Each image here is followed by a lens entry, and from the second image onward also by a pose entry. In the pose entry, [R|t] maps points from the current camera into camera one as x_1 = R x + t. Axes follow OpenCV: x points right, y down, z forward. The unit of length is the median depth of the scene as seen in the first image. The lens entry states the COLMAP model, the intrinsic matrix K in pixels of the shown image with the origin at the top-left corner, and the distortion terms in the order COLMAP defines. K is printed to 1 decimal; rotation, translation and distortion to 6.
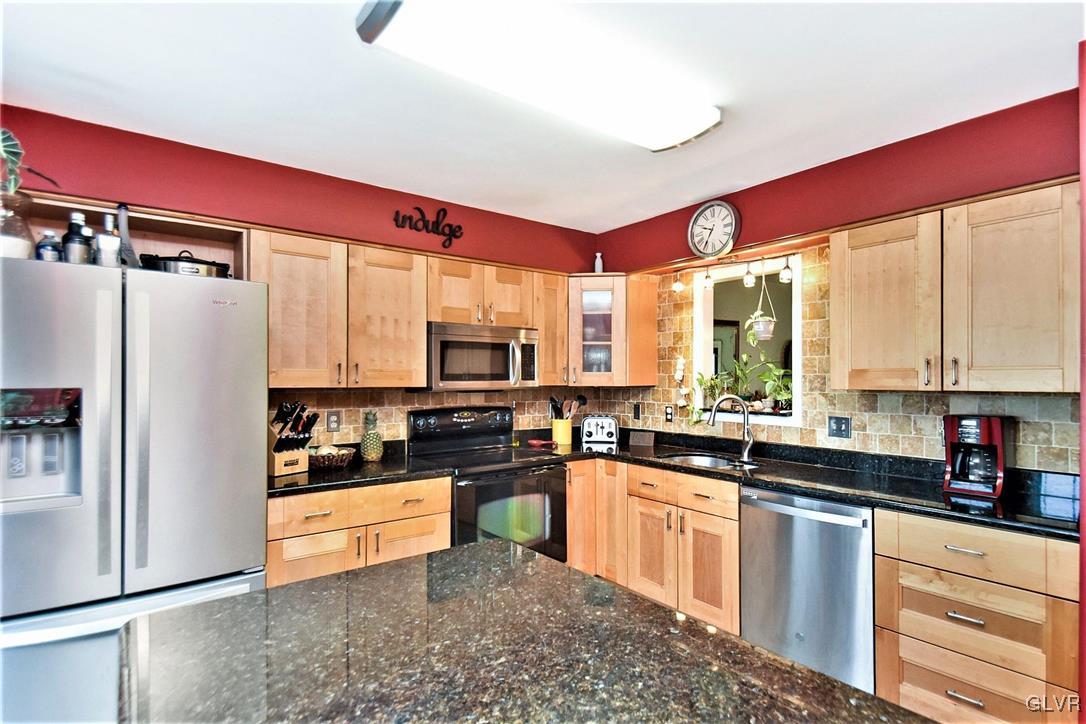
lens RADIAL K [[549.6, 0, 540.4], [0, 549.6, 366.0], [0, 0, 1]] dist [0.001040, -0.000310]
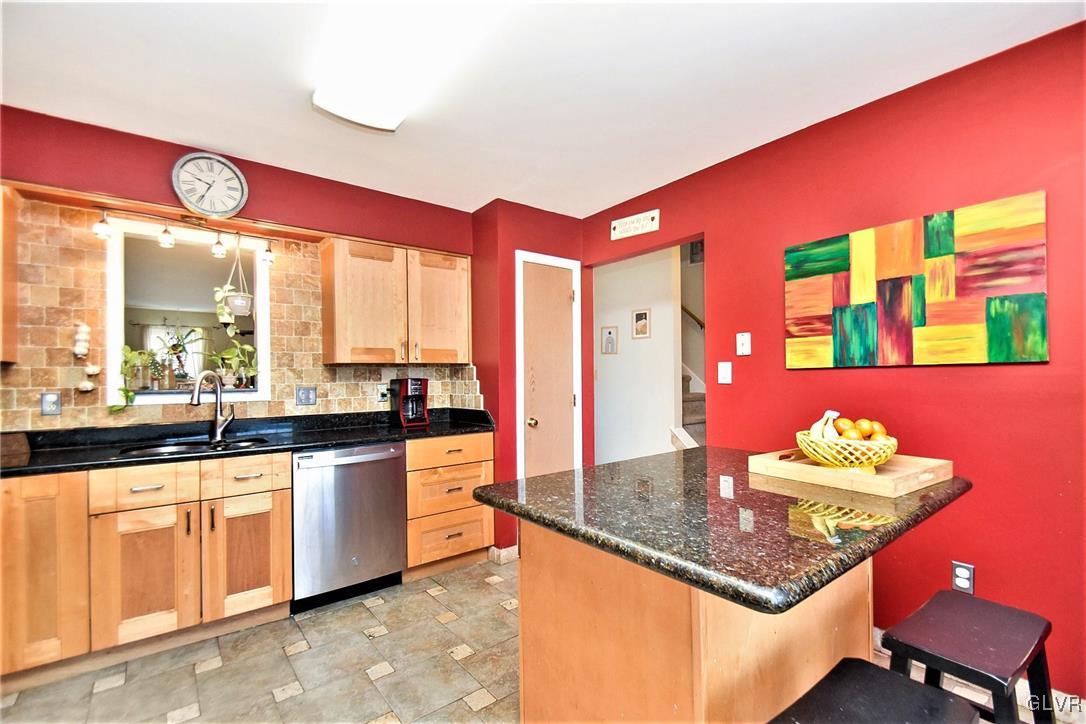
lens RADIAL K [[485.0, 0, 539.4], [0, 485.0, 369.4], [0, 0, 1]] dist [-0.000421, -0.001547]
pose [[-0.038165, 0.013224, 0.999184, -0.500926], [-0.009449, 0.999863, -0.013594, 0.057838], [-0.999227, -0.009961, -0.038035, 0.500207]]
